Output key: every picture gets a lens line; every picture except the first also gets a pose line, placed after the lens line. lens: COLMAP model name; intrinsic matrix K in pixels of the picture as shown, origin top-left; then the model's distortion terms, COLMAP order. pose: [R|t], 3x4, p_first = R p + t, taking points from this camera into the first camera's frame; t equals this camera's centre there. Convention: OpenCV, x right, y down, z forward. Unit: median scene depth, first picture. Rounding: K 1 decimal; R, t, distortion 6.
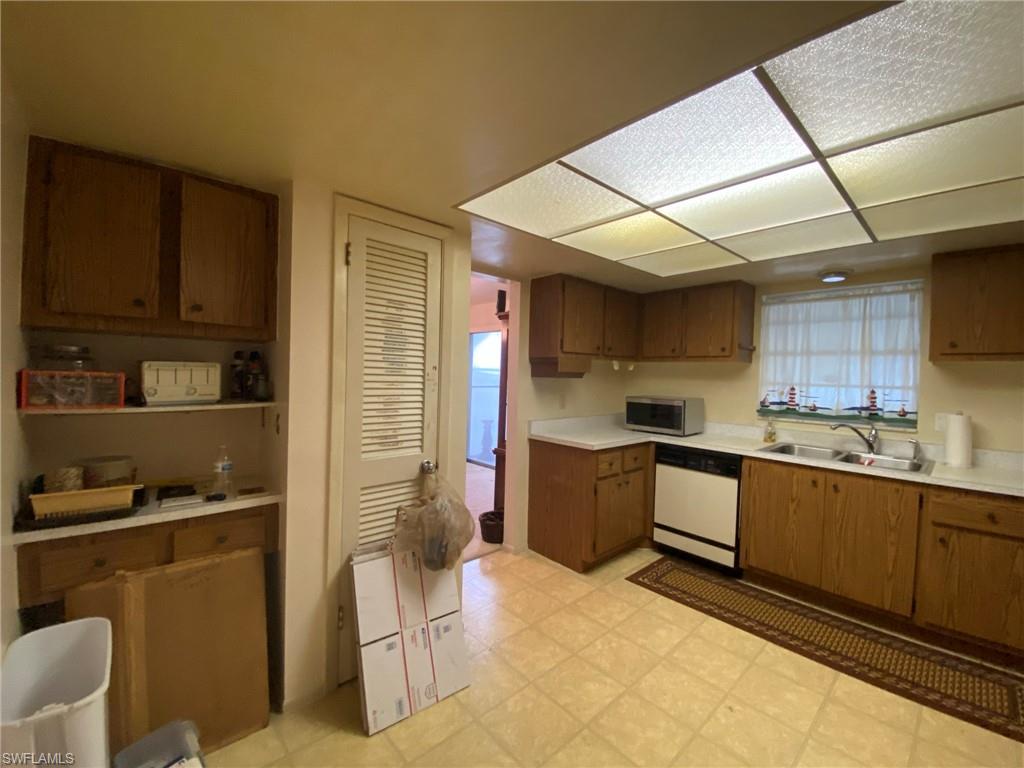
lens RADIAL K [[411.6, 0, 511.0], [0, 411.6, 377.4], [0, 0, 1]] dist [0.002068, -0.013090]
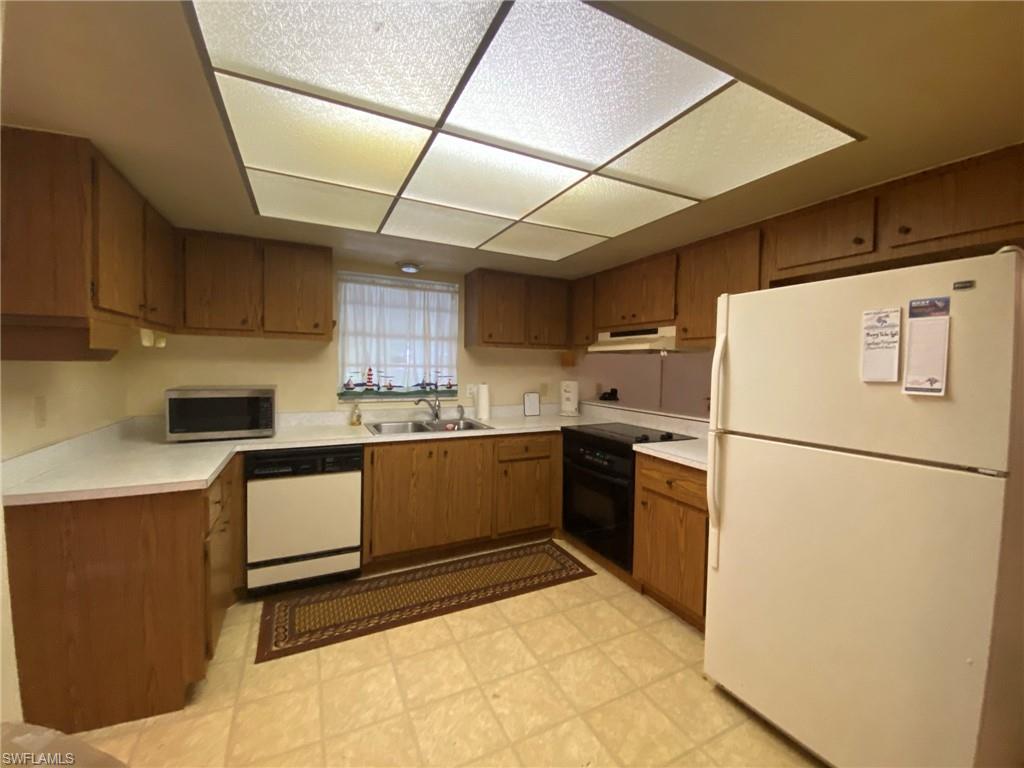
lens RADIAL K [[411.6, 0, 511.0], [0, 411.6, 377.4], [0, 0, 1]] dist [0.002068, -0.013090]
pose [[0.263983, -0.047141, 0.963375, -0.226733], [0.000104, 0.998806, 0.048846, -0.003124], [-0.964527, -0.012794, 0.263672, 0.435630]]
